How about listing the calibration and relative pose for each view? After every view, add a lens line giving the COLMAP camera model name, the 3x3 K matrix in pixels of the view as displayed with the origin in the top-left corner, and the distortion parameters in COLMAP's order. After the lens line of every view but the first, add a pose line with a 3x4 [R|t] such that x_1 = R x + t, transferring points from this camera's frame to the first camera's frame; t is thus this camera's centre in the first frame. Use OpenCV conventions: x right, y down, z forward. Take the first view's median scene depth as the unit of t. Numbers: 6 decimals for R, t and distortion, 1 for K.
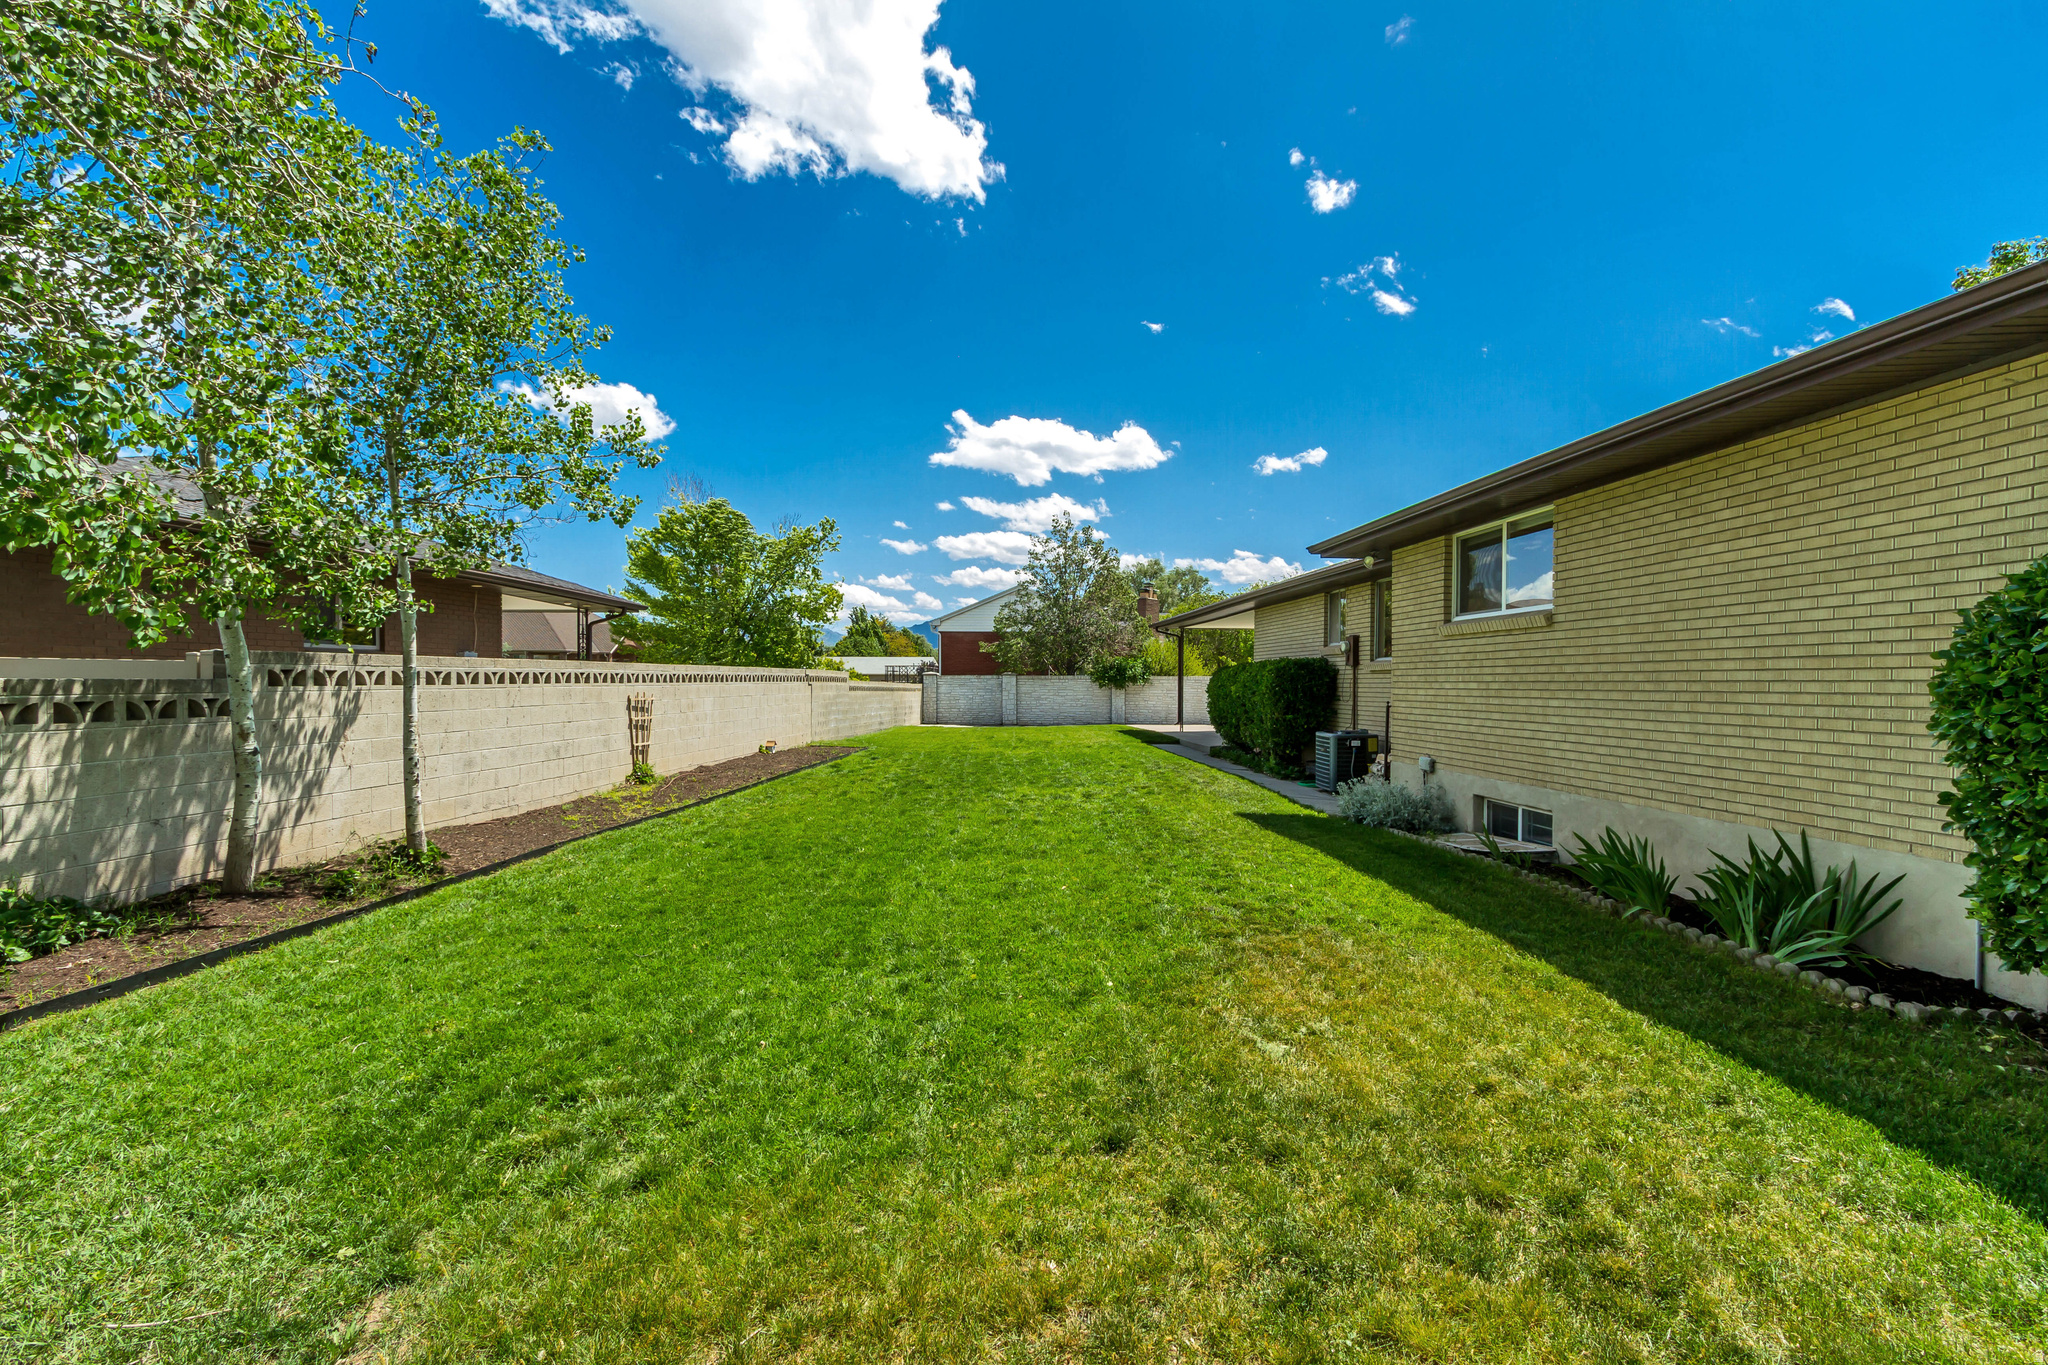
lens RADIAL K [[923.2, 0, 1026.2], [0, 923.2, 696.3], [0, 0, 1]] dist [-0.003778, -0.000492]
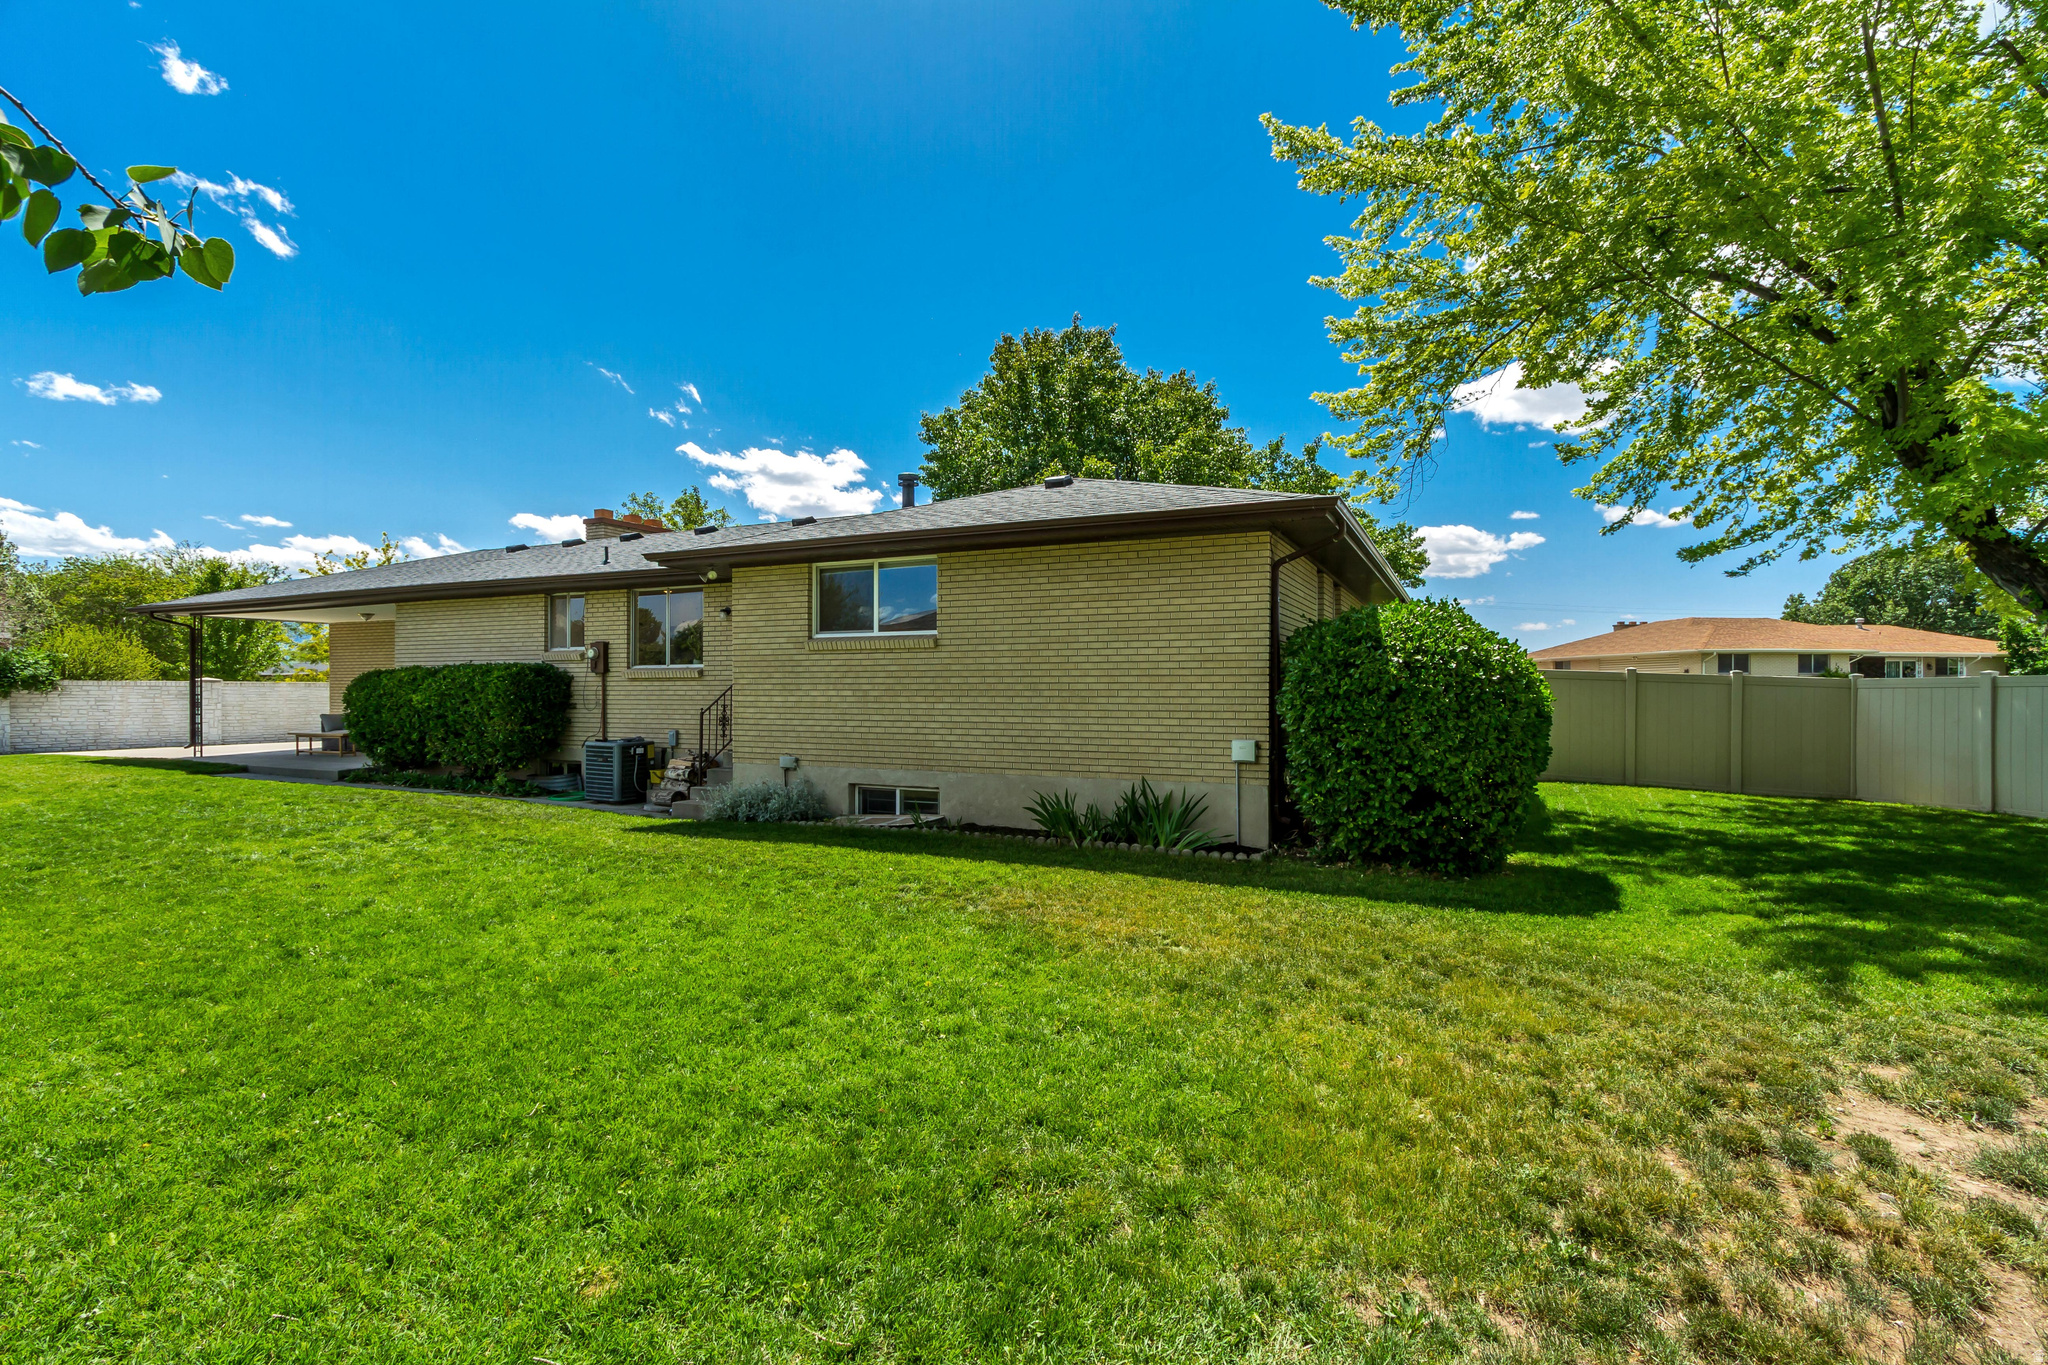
lens RADIAL K [[923.2, 0, 1023.0], [0, 923.2, 678.3], [0, 0, 1]] dist [-0.003778, -0.000492]
pose [[0.488614, 0.011495, 0.872424, -0.530445], [0.012042, 0.999729, -0.019917, -0.004180], [-0.872417, 0.020237, 0.488343, 0.248848]]
